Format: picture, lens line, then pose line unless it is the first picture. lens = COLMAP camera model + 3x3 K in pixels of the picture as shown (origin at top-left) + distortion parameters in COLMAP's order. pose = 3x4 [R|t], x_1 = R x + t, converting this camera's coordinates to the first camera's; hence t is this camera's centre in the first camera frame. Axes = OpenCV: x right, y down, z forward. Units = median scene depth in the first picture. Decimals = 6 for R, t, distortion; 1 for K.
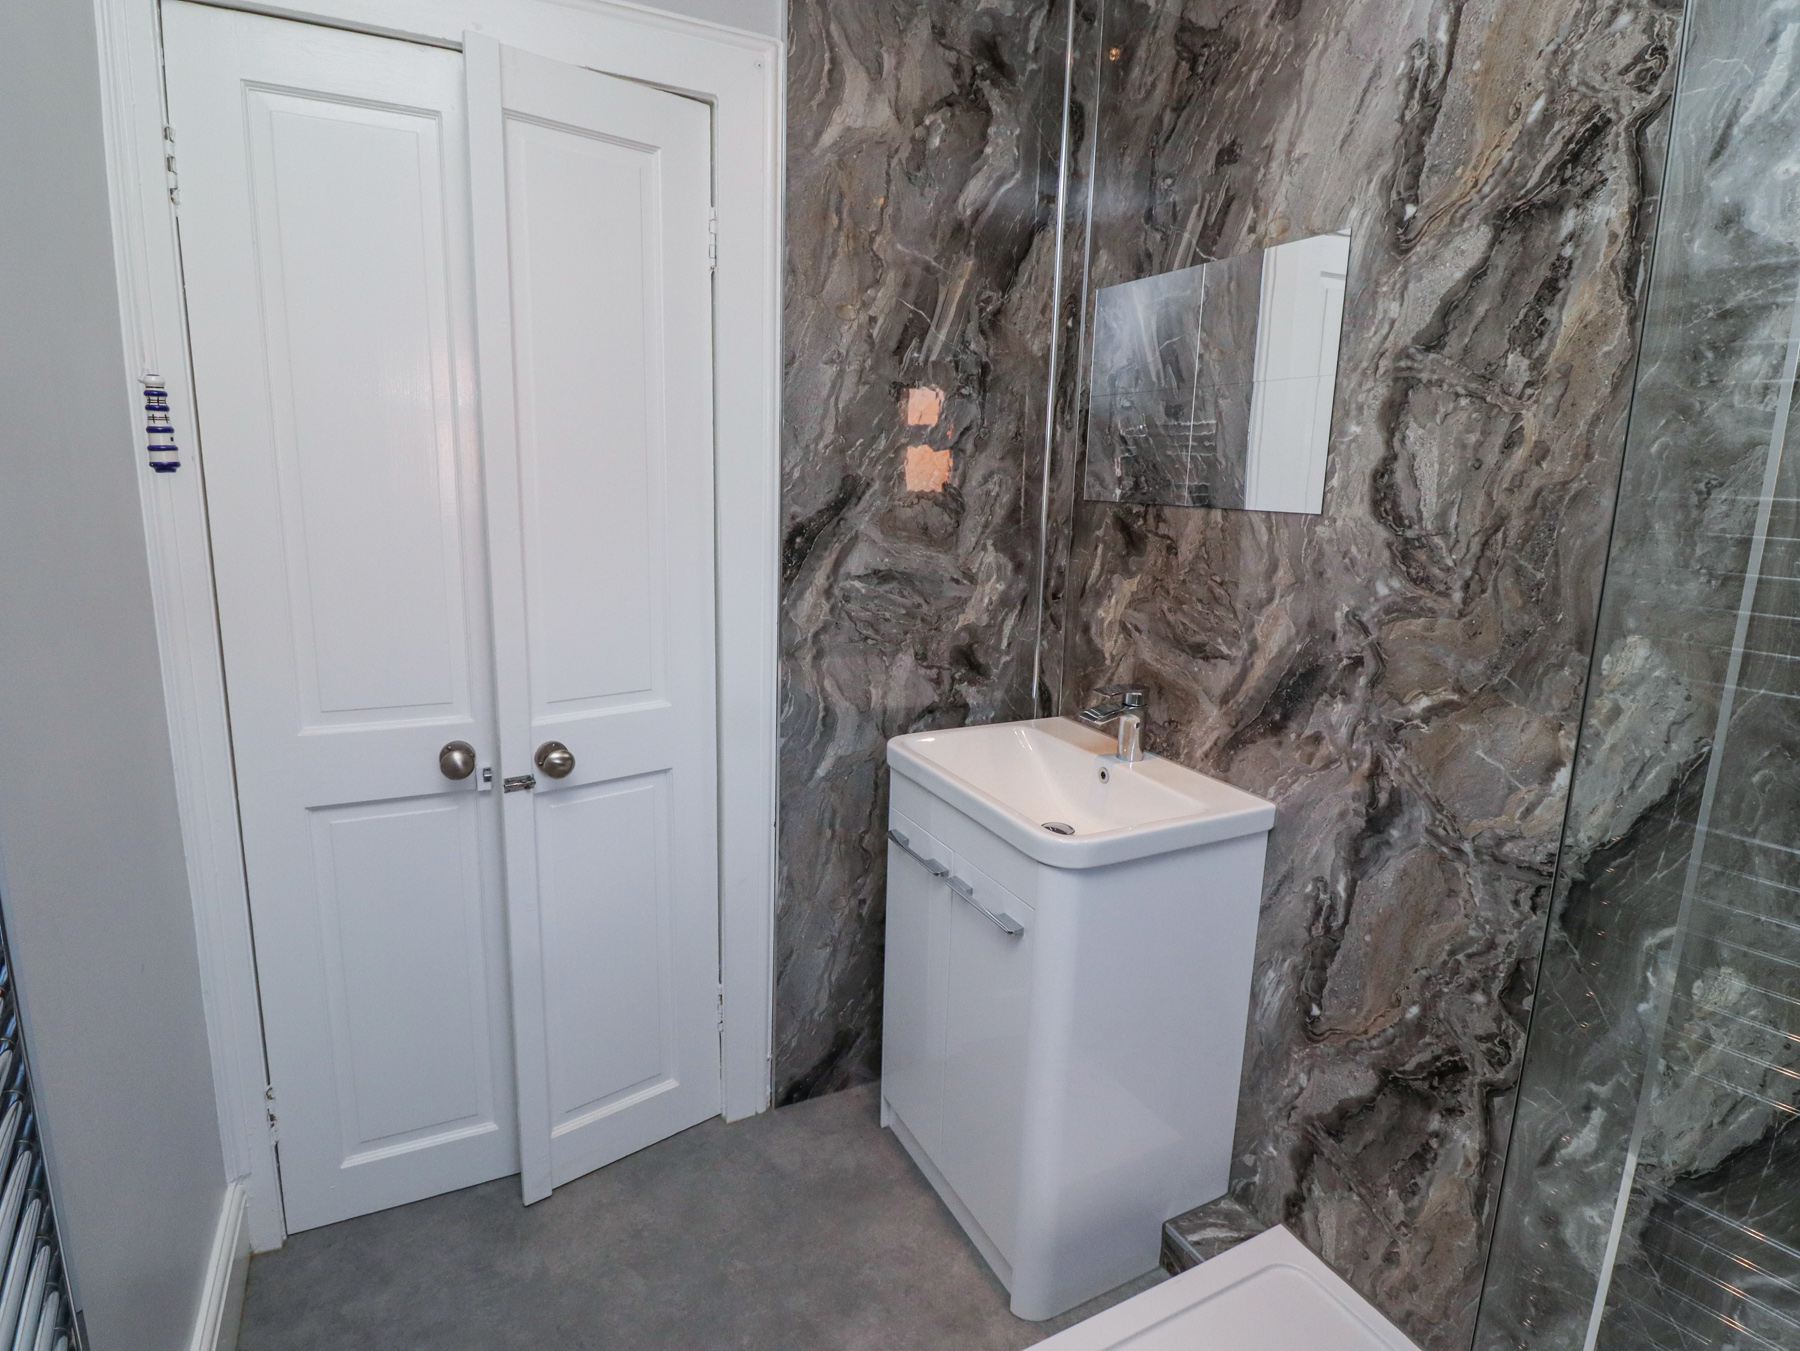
lens RADIAL K [[942.4, 0, 921.4], [0, 942.4, 650.3], [0, 0, 1]] dist [-0.000614, -0.013650]
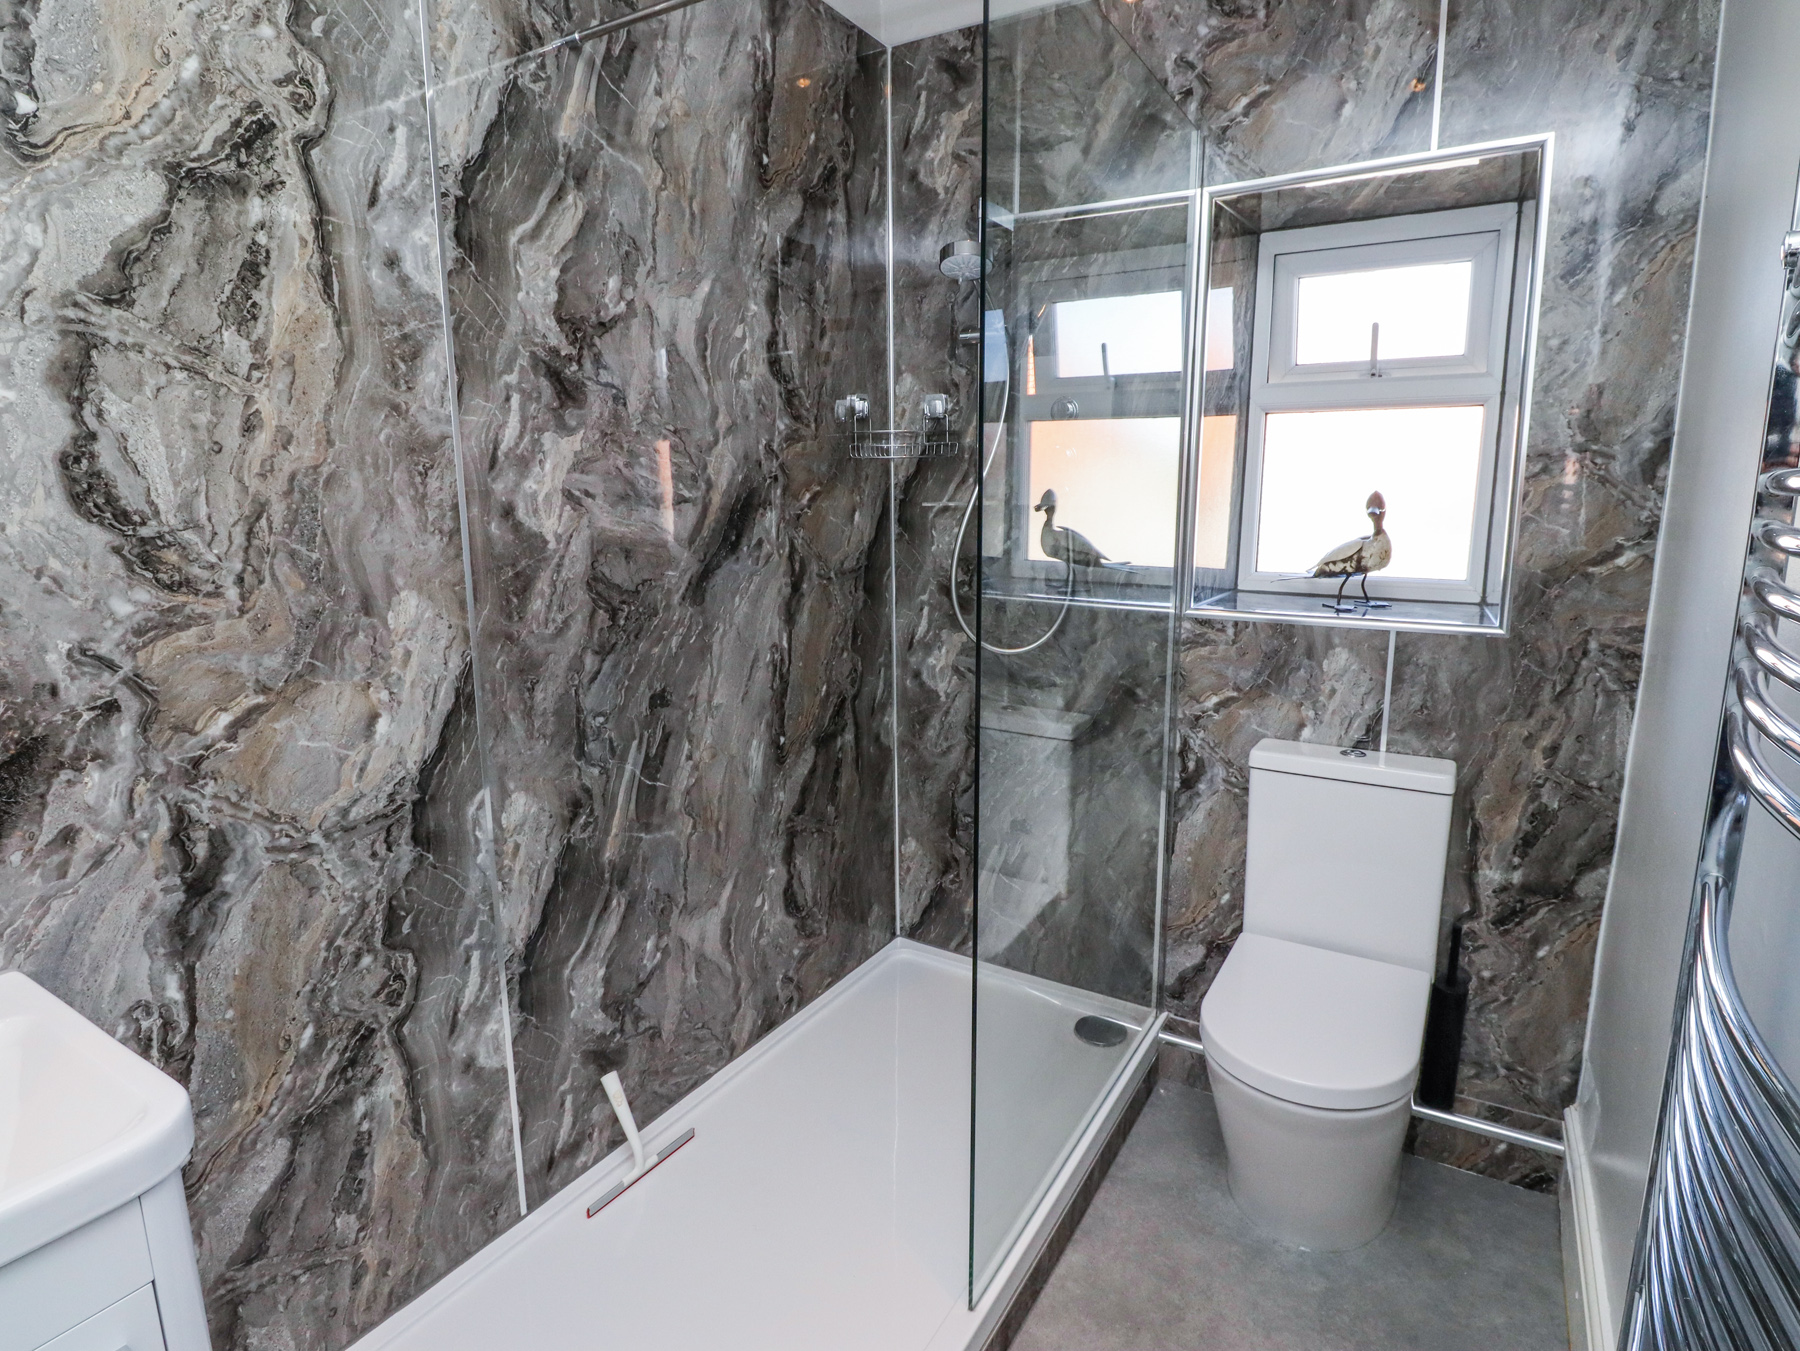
lens RADIAL K [[942.4, 0, 921.4], [0, 942.4, 650.3], [0, 0, 1]] dist [-0.000614, -0.013650]
pose [[-0.520041, -0.178147, 0.835357, -0.551725], [0.140862, 0.946729, 0.289589, -0.176928], [-0.842446, 0.268268, -0.467244, 0.892549]]
